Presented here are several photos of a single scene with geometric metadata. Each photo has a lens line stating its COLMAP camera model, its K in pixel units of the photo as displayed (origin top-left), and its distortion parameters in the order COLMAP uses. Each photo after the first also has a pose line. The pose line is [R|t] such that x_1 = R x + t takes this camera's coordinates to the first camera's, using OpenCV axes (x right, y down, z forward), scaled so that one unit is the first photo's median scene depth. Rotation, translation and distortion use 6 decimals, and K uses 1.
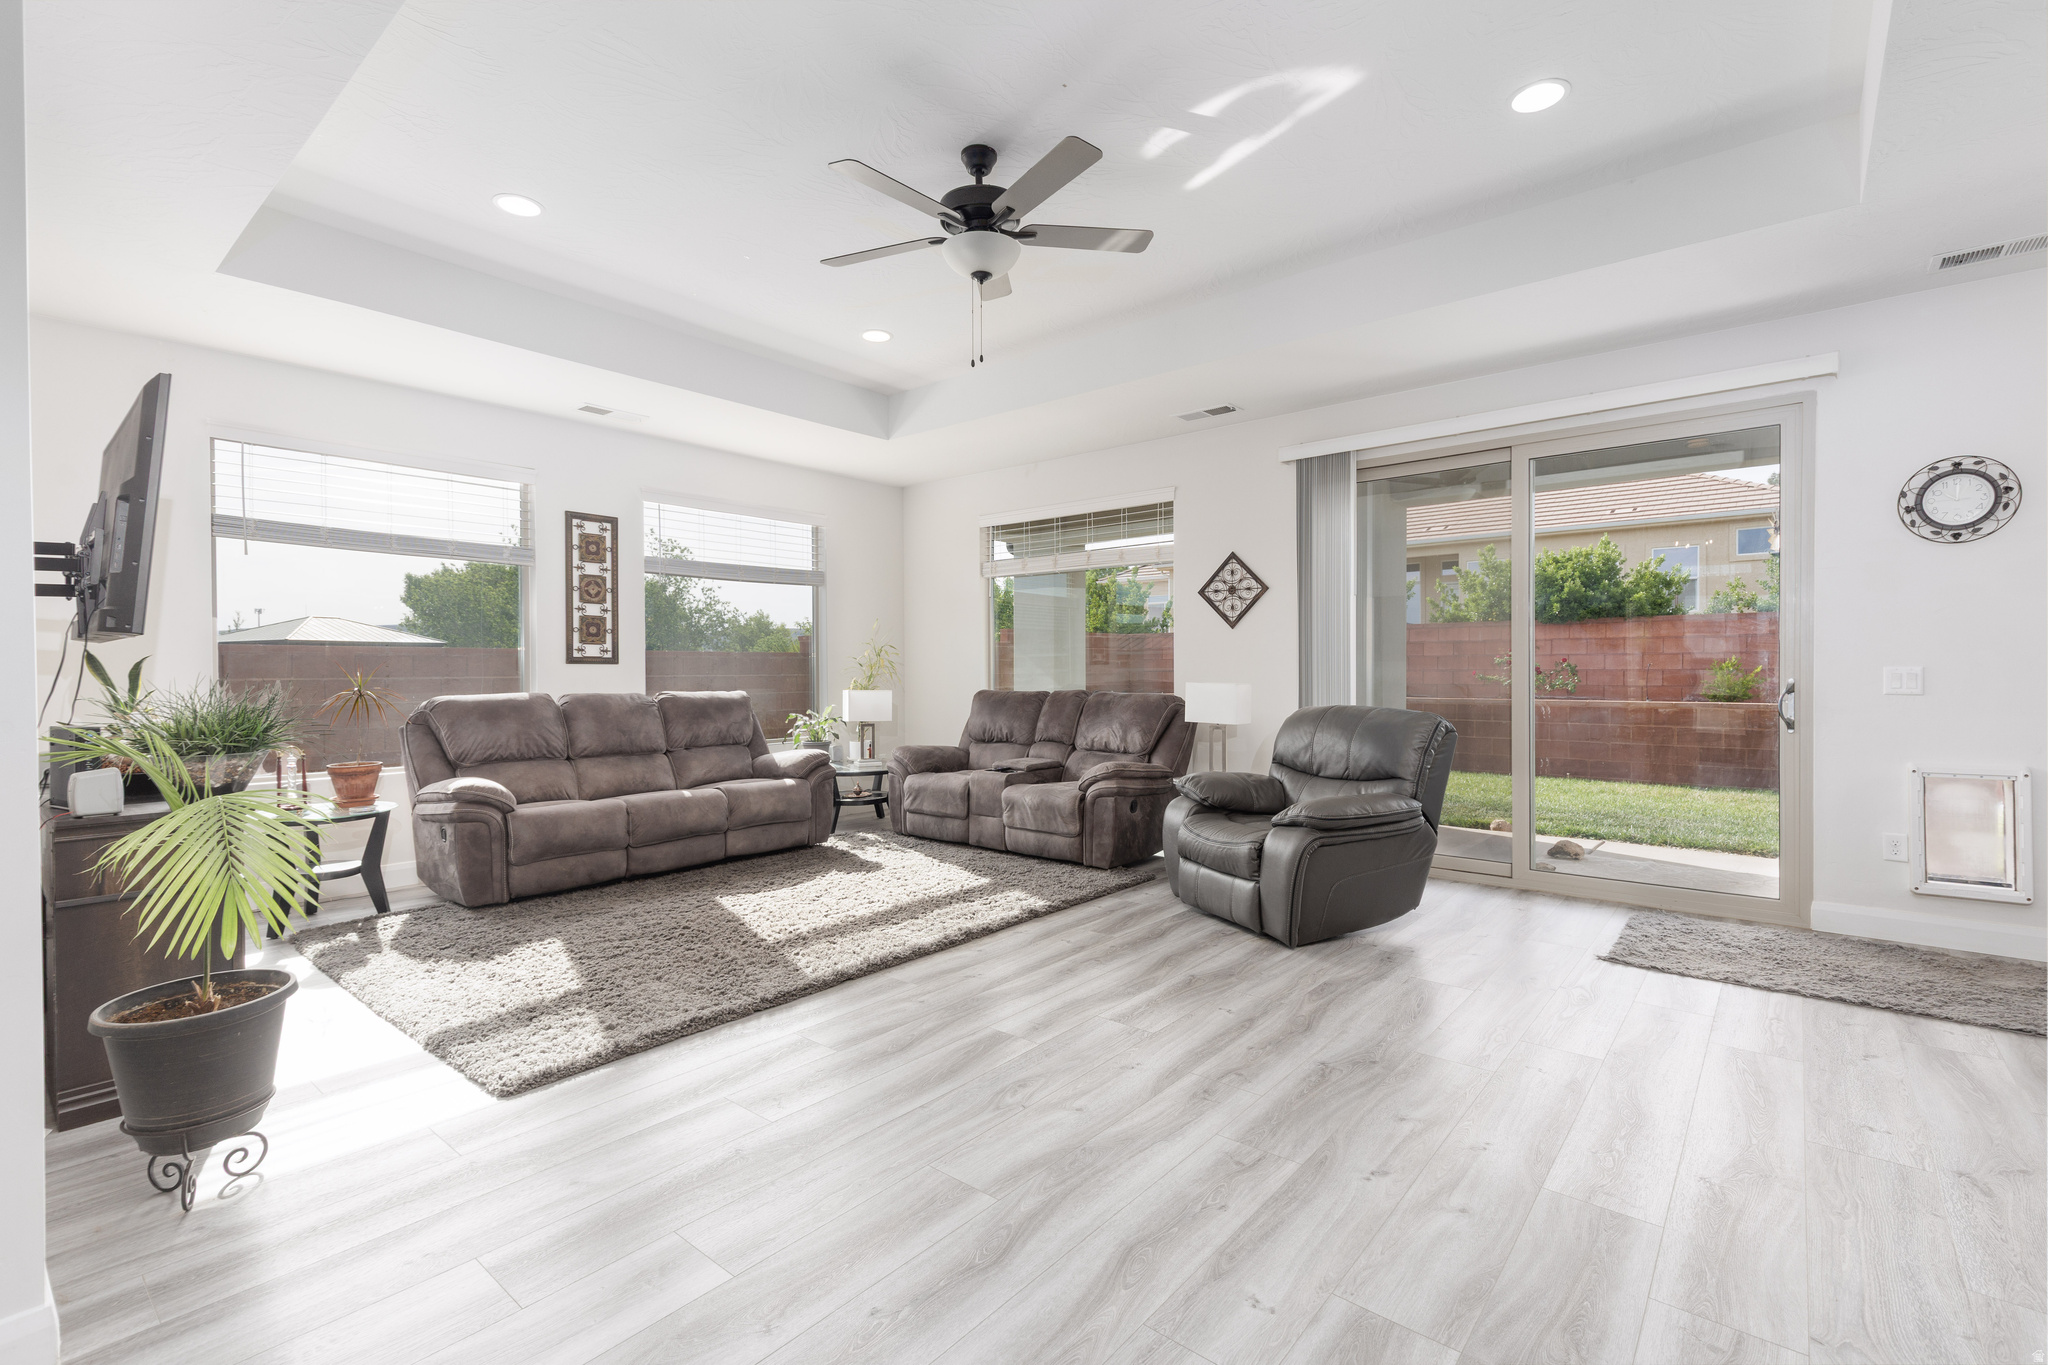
lens RADIAL K [[909.1, 0, 1027.8], [0, 909.1, 684.0], [0, 0, 1]] dist [0.004650, -0.000208]
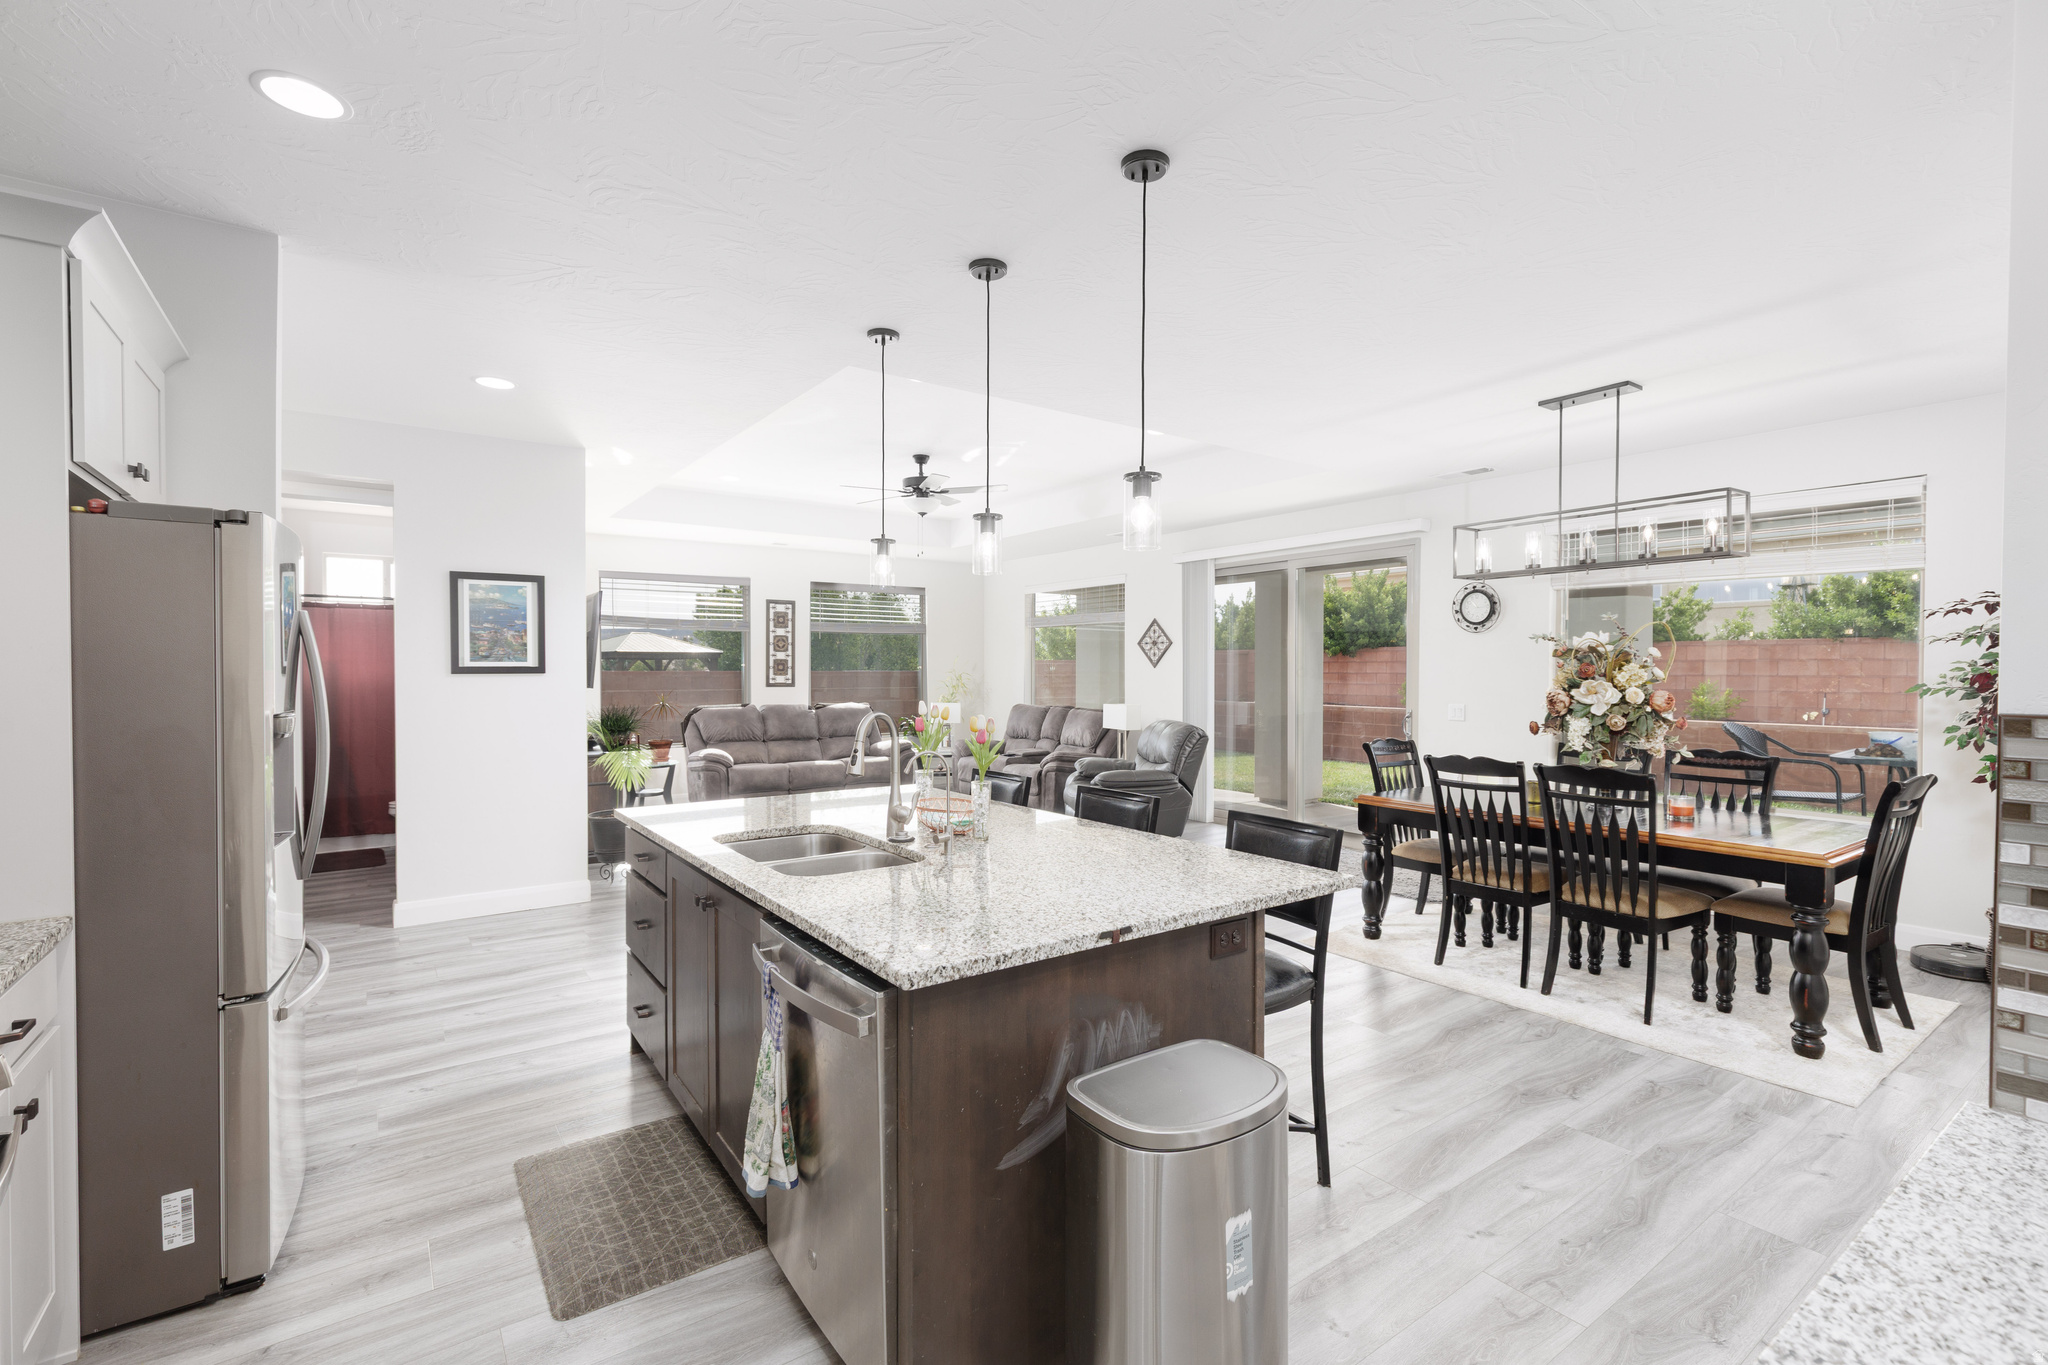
lens RADIAL K [[909.1, 0, 1025.1], [0, 909.1, 674.4], [0, 0, 1]] dist [0.004650, -0.000208]
pose [[0.968033, 0.006152, -0.250748, 0.585570], [-0.008530, 0.999928, -0.008399, -0.051068], [0.250679, 0.010269, 0.968016, -0.802626]]
